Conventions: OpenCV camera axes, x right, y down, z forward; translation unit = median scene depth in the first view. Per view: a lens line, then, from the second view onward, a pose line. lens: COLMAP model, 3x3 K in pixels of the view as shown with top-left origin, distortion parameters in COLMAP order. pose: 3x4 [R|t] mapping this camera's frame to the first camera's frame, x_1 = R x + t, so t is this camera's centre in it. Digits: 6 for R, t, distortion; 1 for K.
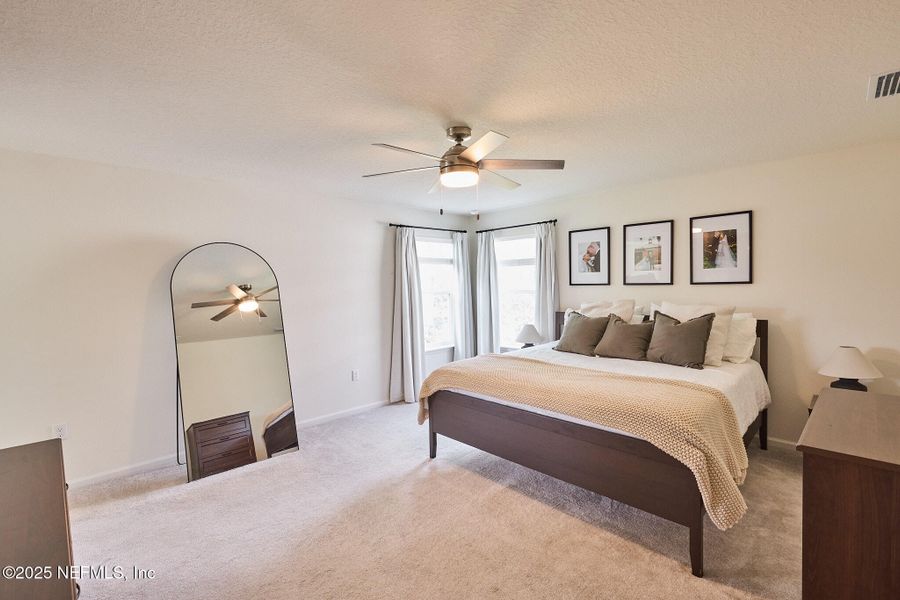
lens RADIAL K [[415.3, 0, 449.7], [0, 415.3, 299.7], [0, 0, 1]] dist [-0.003428, -0.000655]
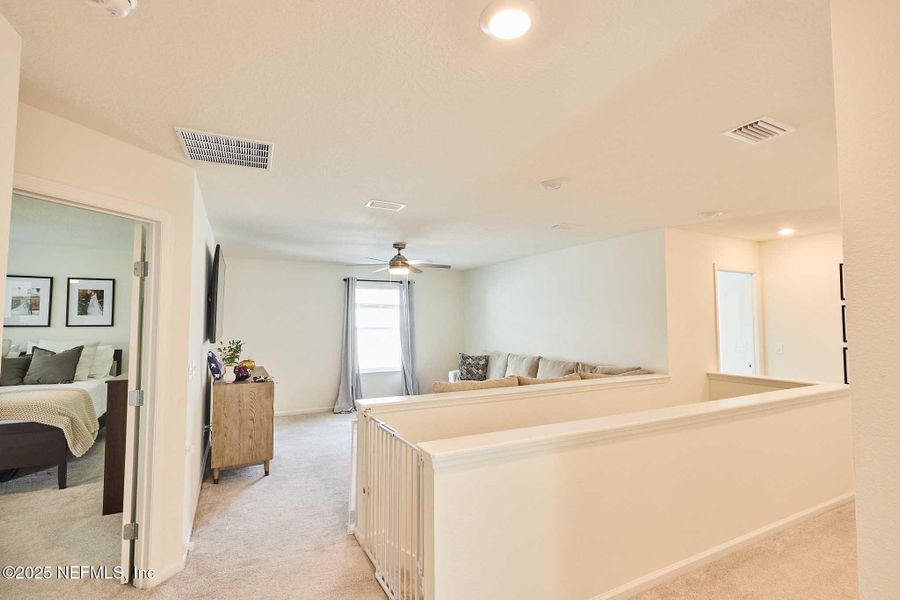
lens RADIAL K [[415.3, 0, 449.4], [0, 415.3, 296.0], [0, 0, 1]] dist [-0.003428, -0.000655]
pose [[0.294285, 0.077539, 0.952567, -0.393886], [0.032048, 0.995342, -0.090922, 0.029960], [-0.955180, 0.057285, 0.290429, -0.677740]]
